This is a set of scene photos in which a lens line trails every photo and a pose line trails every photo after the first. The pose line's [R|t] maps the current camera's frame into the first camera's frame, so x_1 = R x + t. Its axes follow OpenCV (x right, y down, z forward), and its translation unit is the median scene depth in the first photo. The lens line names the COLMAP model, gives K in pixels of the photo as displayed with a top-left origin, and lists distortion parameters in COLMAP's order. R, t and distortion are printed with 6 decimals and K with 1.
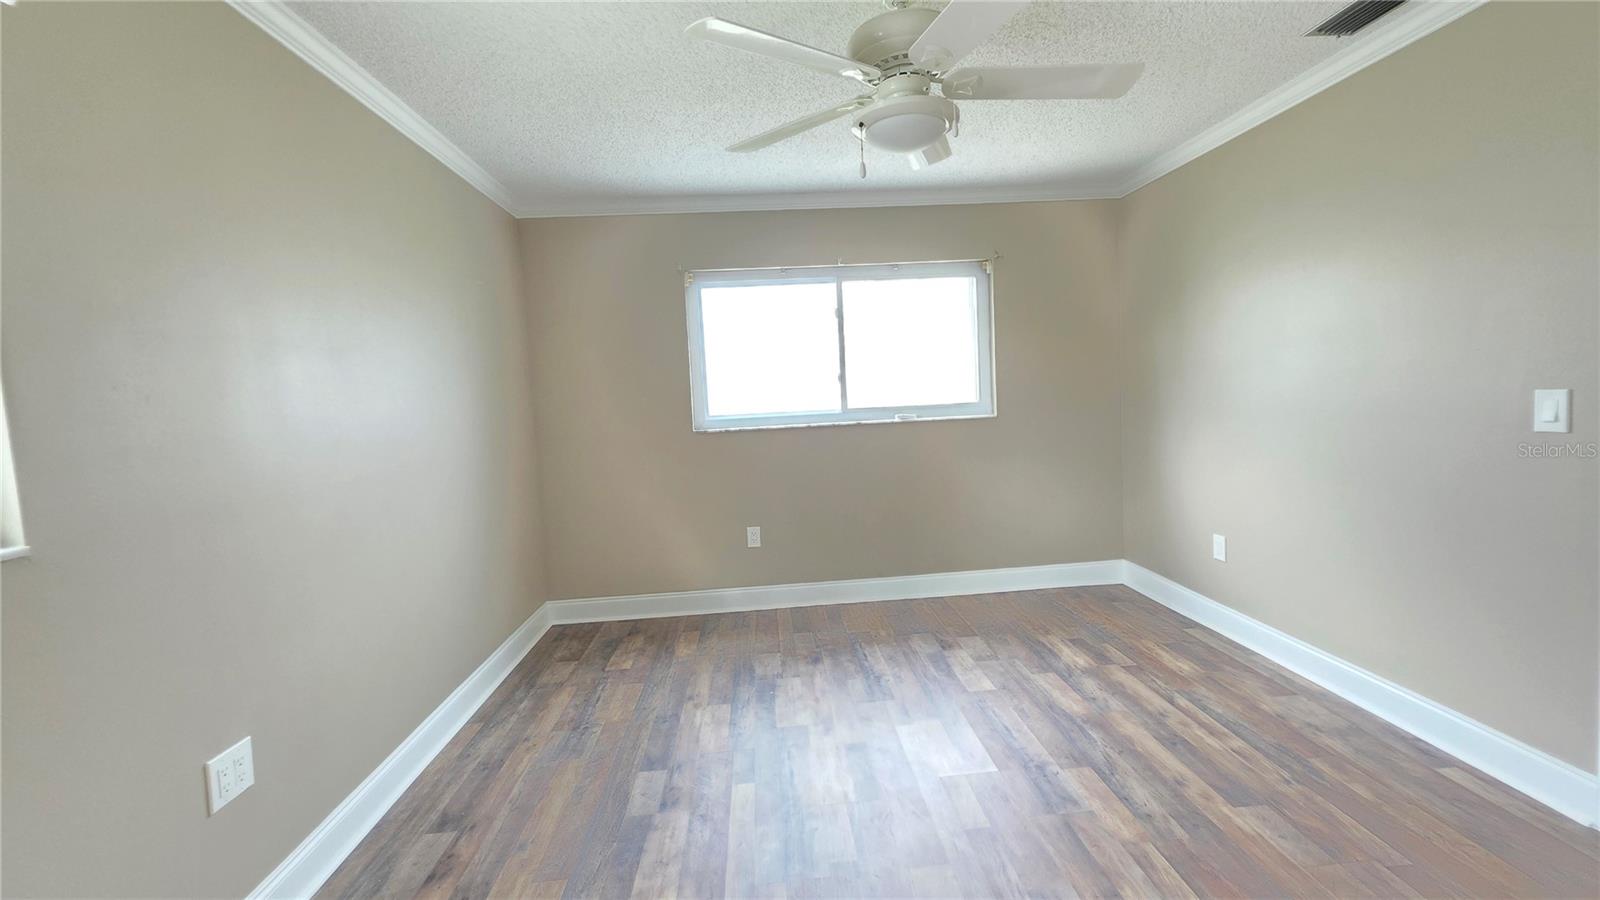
lens RADIAL K [[635.5, 0, 809.2], [0, 635.5, 440.5], [0, 0, 1]] dist [-0.000021, 0.000532]
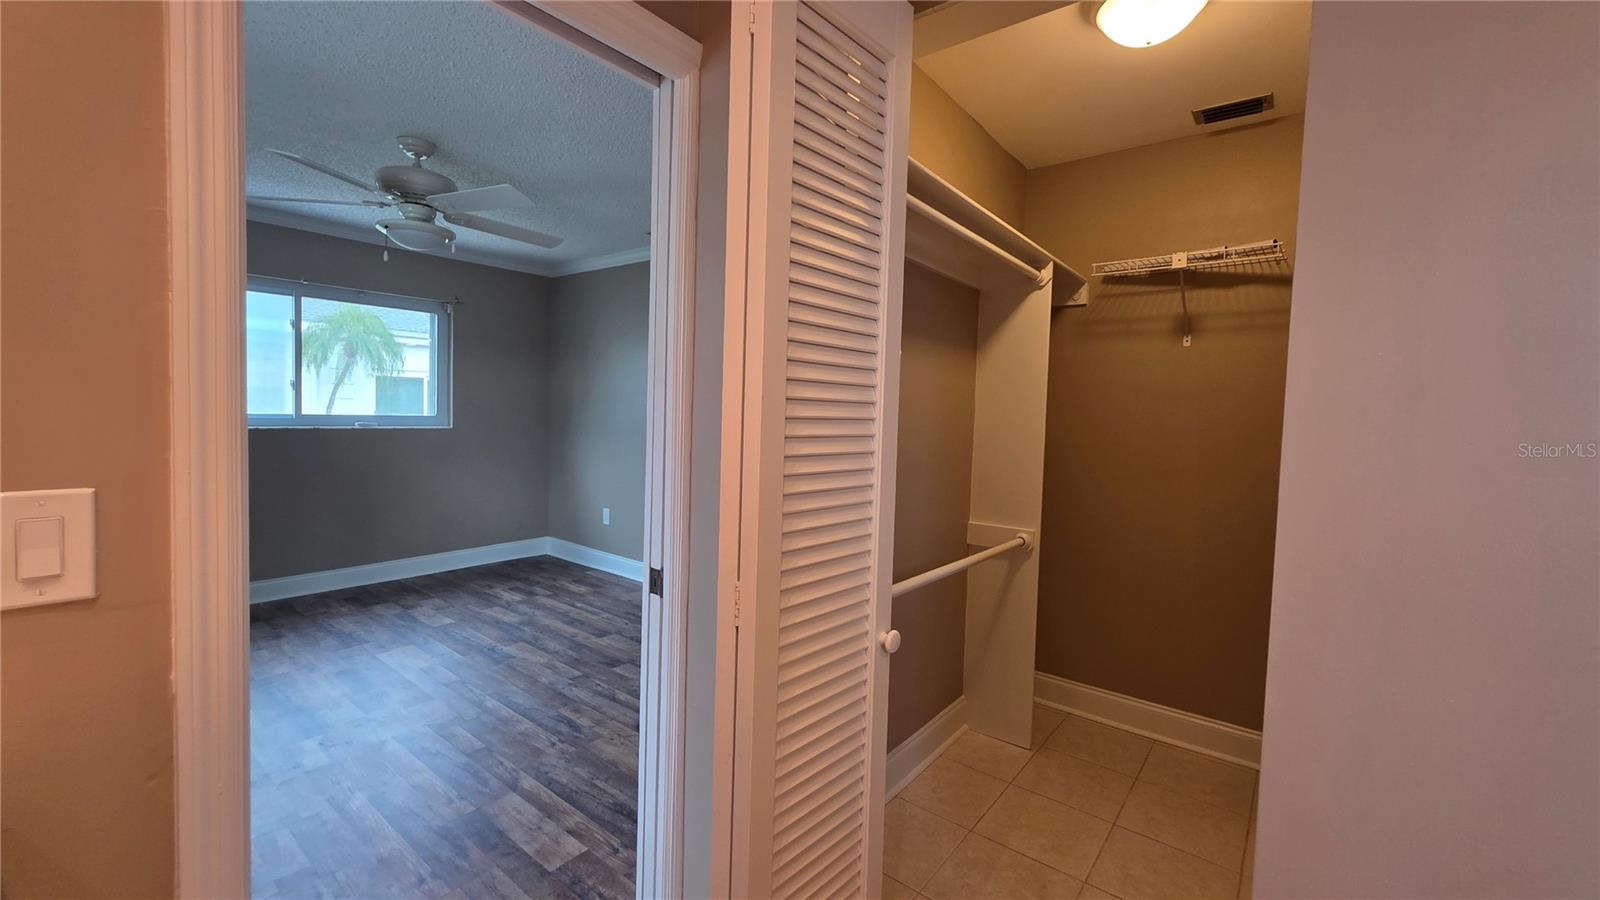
lens RADIAL K [[635.5, 0, 804.0], [0, 635.5, 436.1], [0, 0, 1]] dist [-0.000021, 0.000532]
pose [[0.671778, 0.040334, 0.739654, -0.230262], [-0.008239, 0.998862, -0.046985, 0.043468], [-0.740707, 0.025470, 0.671346, -0.491180]]
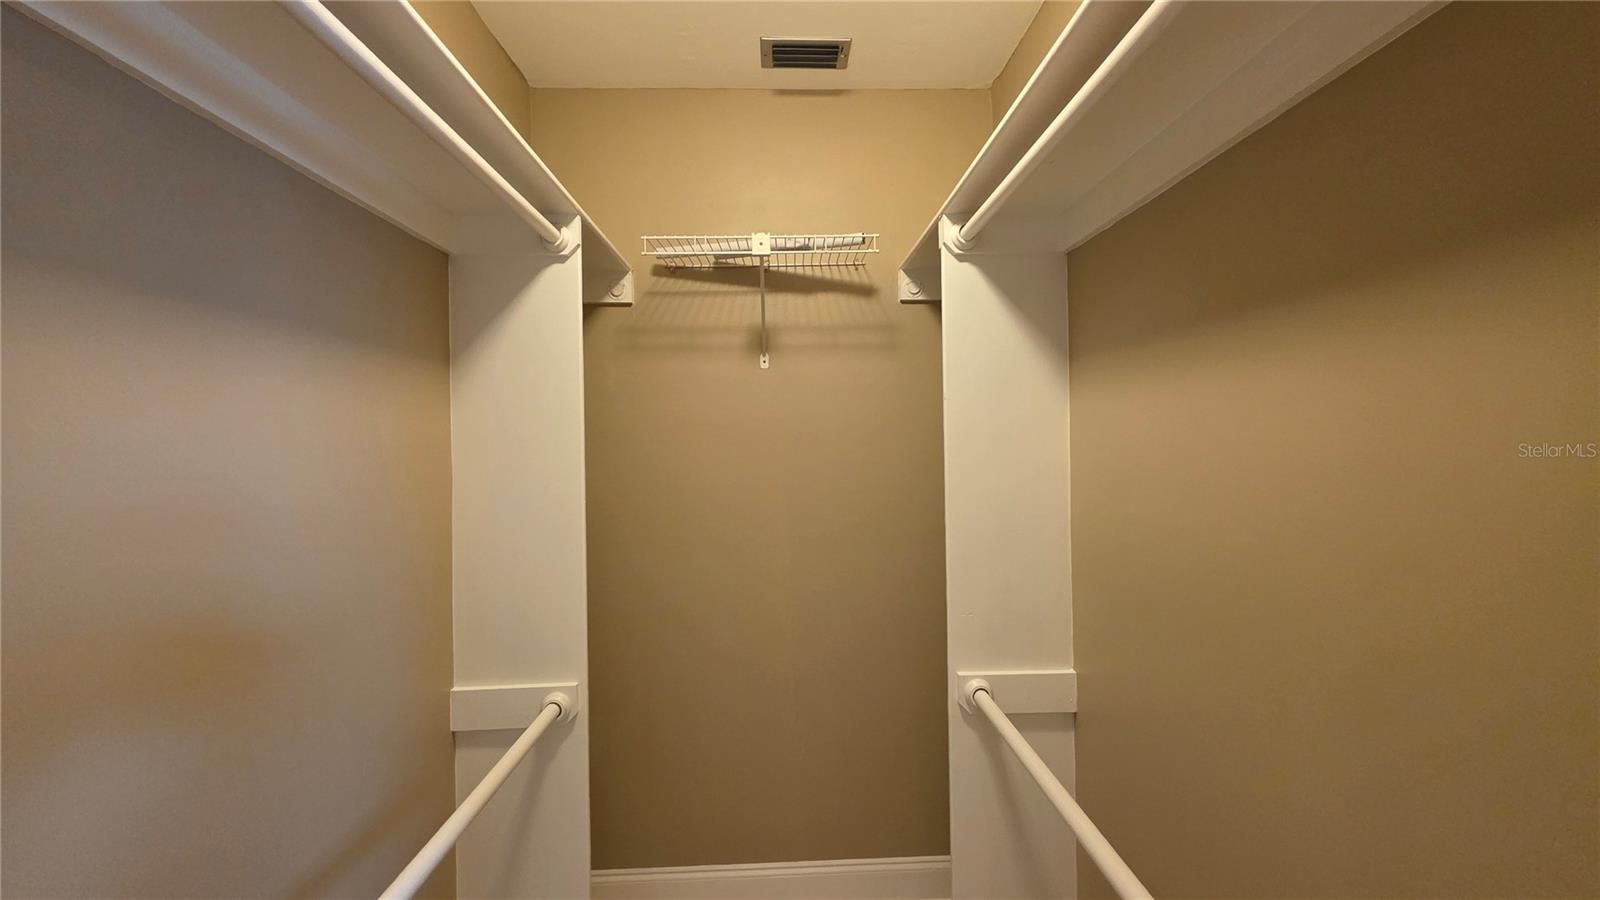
lens RADIAL K [[635.5, 0, 799.8], [0, 635.5, 439.2], [0, 0, 1]] dist [-0.000021, 0.000532]
pose [[0.040497, 0.042684, 0.998268, 0.141124], [0.086993, 0.995143, -0.046079, -0.024386], [-0.995385, 0.088708, 0.036587, -0.342252]]
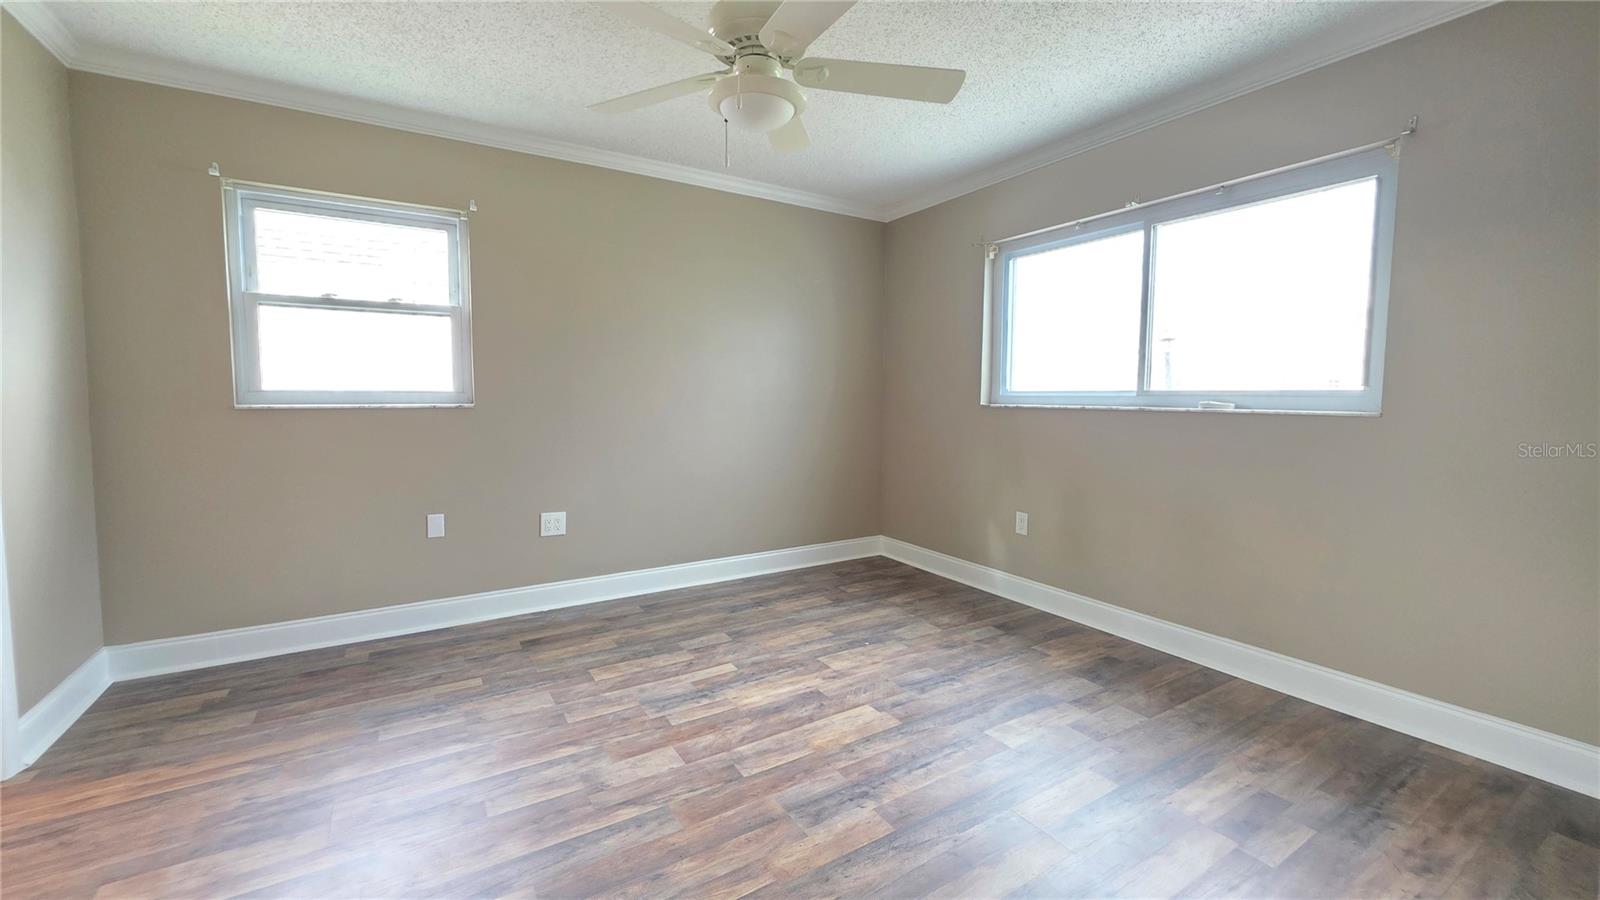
lens RADIAL K [[635.5, 0, 803.5], [0, 635.5, 435.2], [0, 0, 1]] dist [-0.000021, 0.000532]
pose [[0.467391, 0.107233, -0.877523, 0.788187], [-0.093981, 0.993018, 0.071290, -0.017237], [0.879041, 0.049150, 0.474206, 0.380248]]
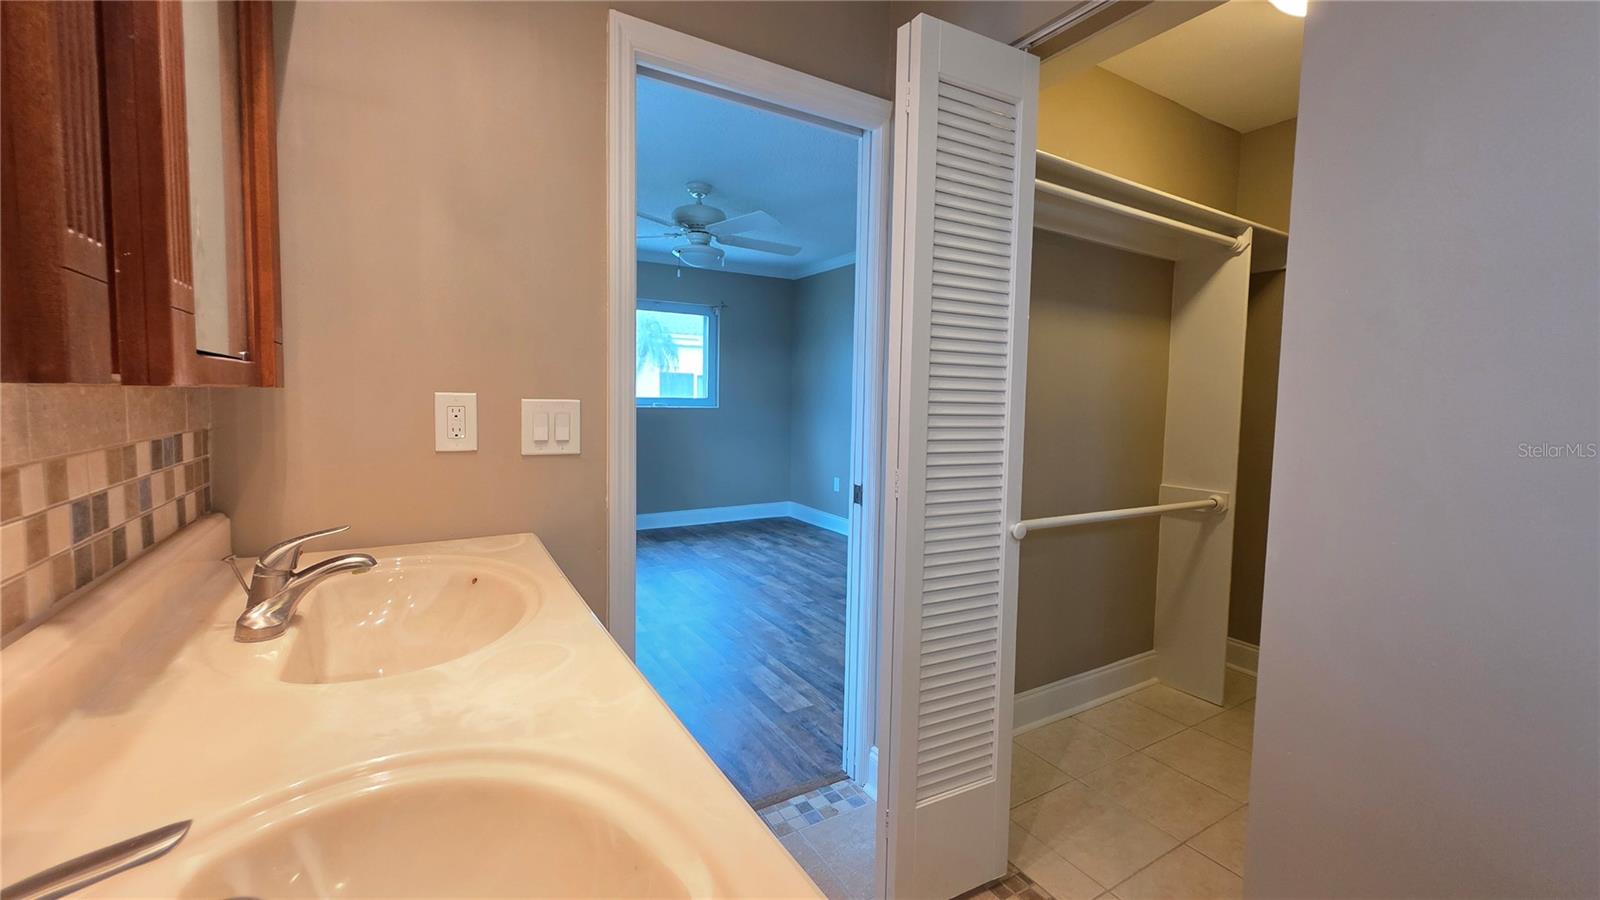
lens RADIAL K [[635.5, 0, 808.2], [0, 635.5, 435.7], [0, 0, 1]] dist [-0.000021, 0.000532]
pose [[0.888014, 0.039966, 0.458076, -0.304082], [-0.030547, 0.999142, -0.027955, 0.092908], [-0.458800, 0.010831, 0.888474, -0.661629]]
